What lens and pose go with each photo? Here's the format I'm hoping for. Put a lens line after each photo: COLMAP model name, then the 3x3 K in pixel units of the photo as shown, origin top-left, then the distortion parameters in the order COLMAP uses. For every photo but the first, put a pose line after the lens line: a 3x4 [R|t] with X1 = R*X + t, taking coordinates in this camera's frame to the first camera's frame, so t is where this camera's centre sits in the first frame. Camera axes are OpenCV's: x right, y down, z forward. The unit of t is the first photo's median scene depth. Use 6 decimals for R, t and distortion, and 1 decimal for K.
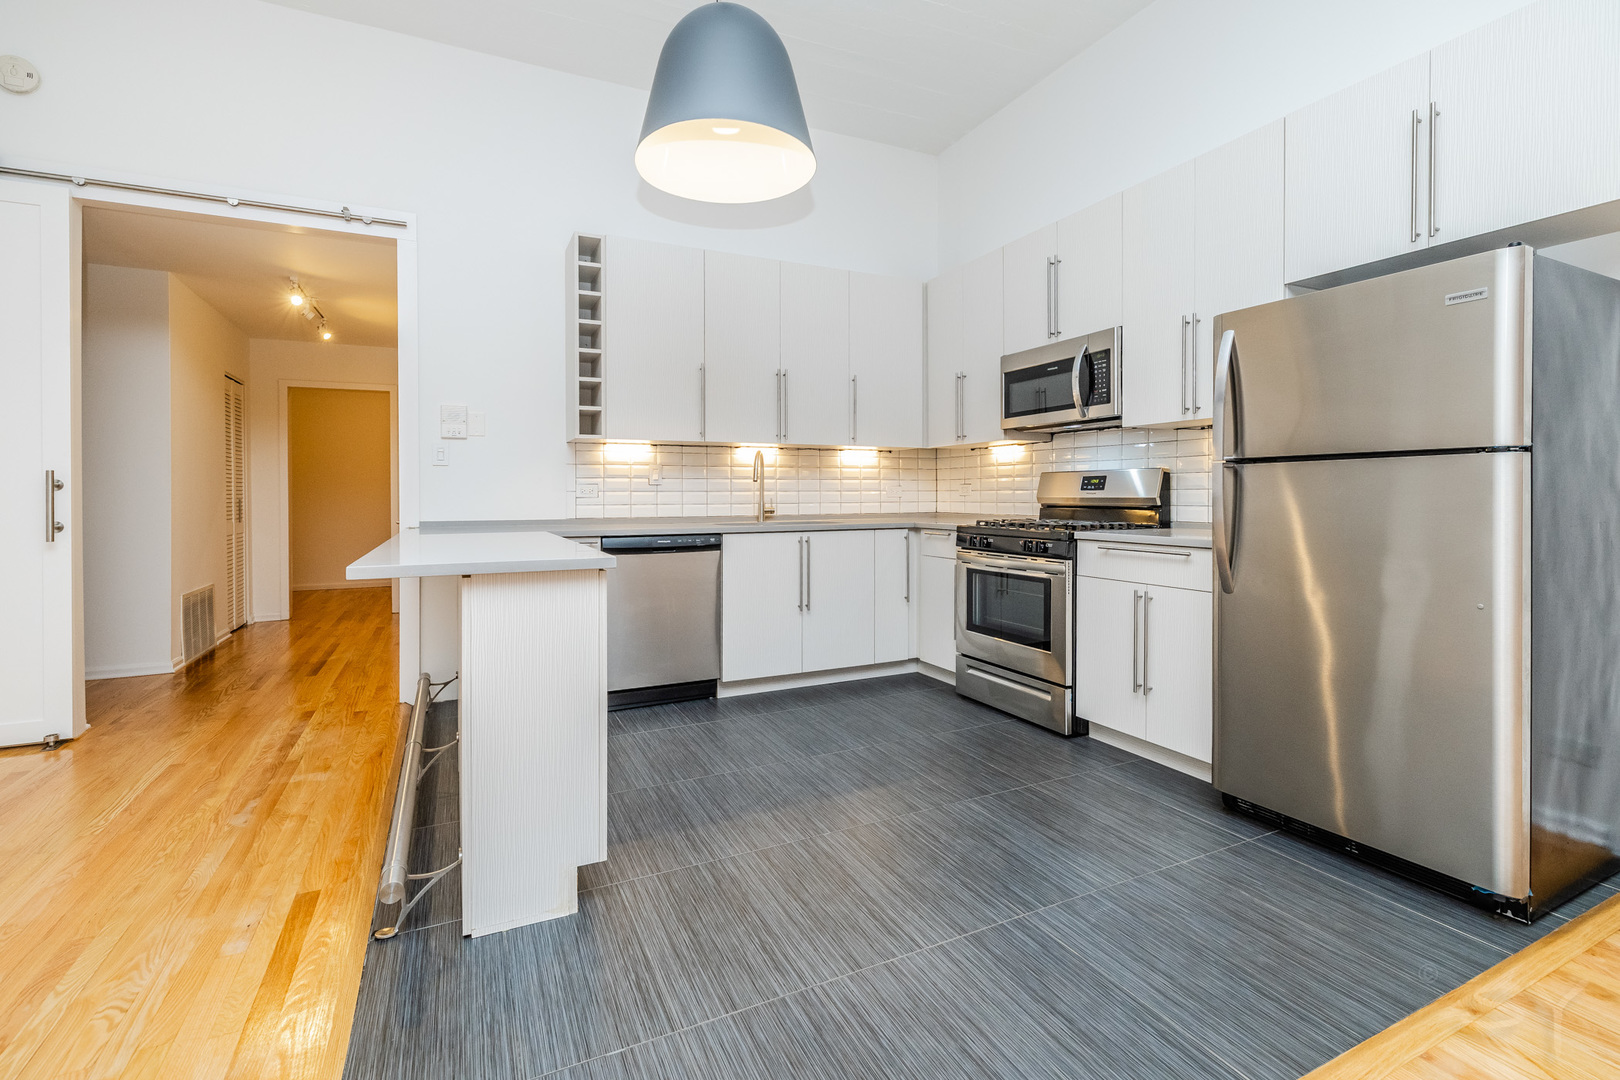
lens RADIAL K [[711.7, 0, 797.5], [0, 711.7, 503.1], [0, 0, 1]] dist [0.000757, -0.000261]
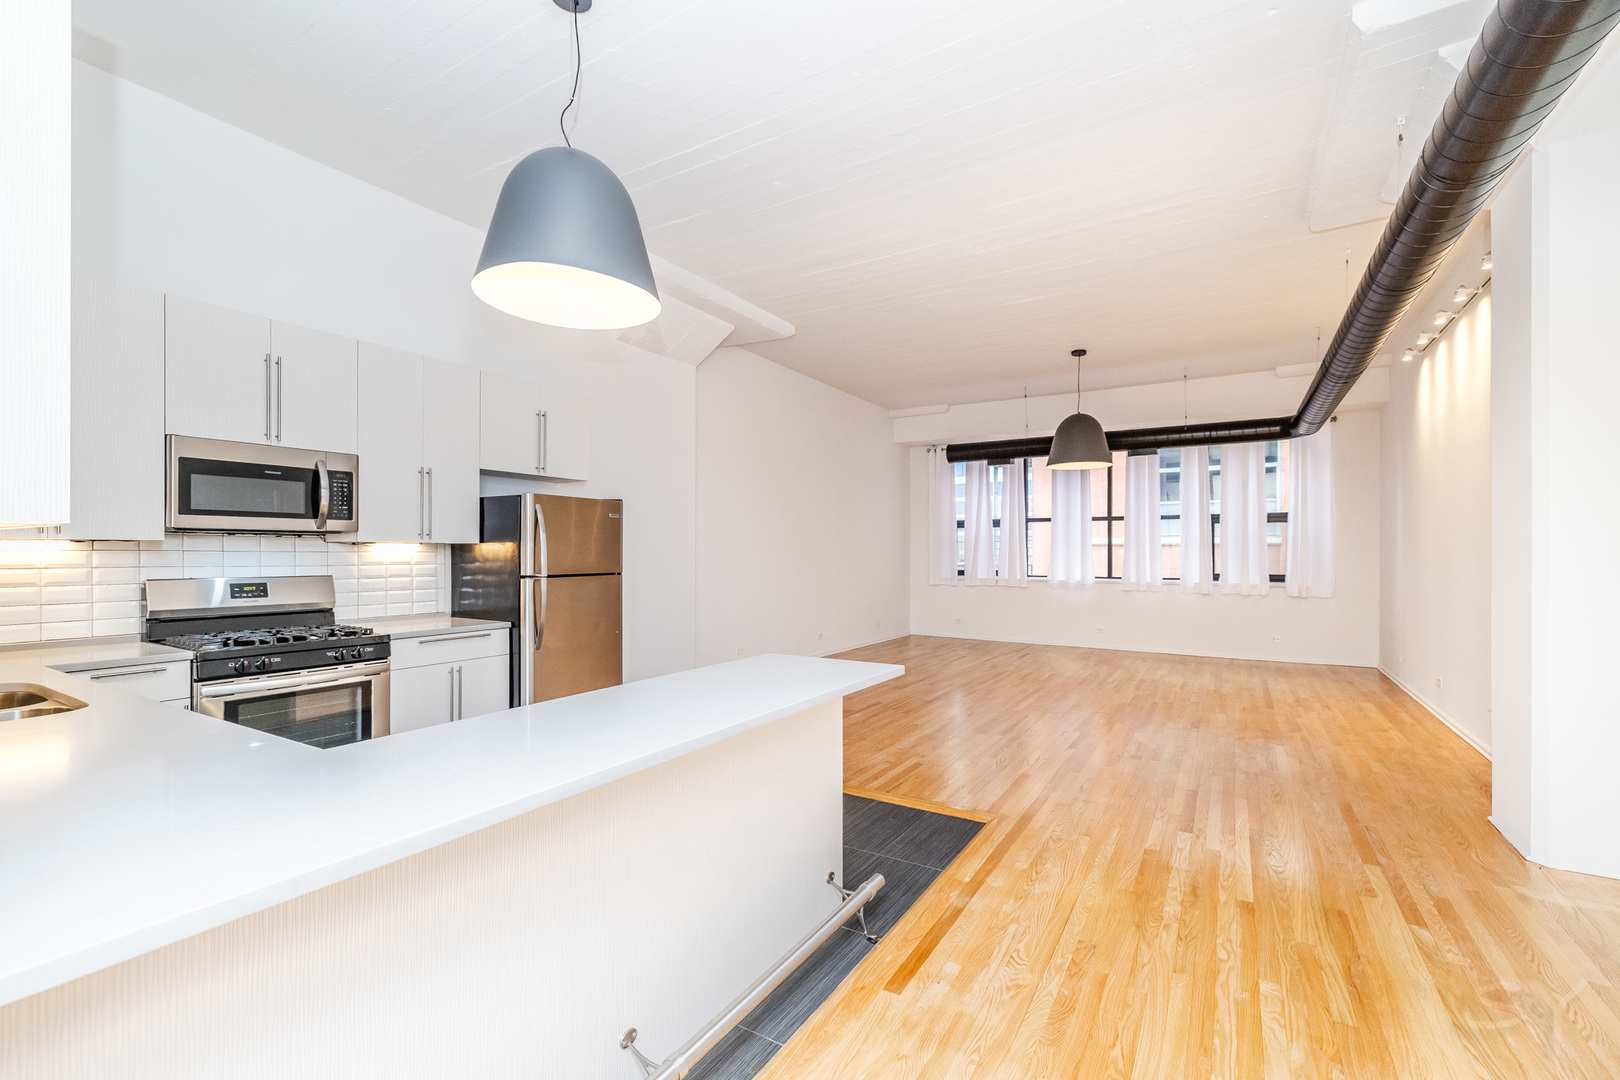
lens RADIAL K [[711.7, 0, 808.2], [0, 711.7, 549.5], [0, 0, 1]] dist [0.000757, -0.000261]
pose [[-0.547334, 0.006123, 0.836892, -0.814158], [0.008686, 0.999961, -0.001635, -0.075774], [-0.836869, 0.006374, -0.547366, 0.899684]]
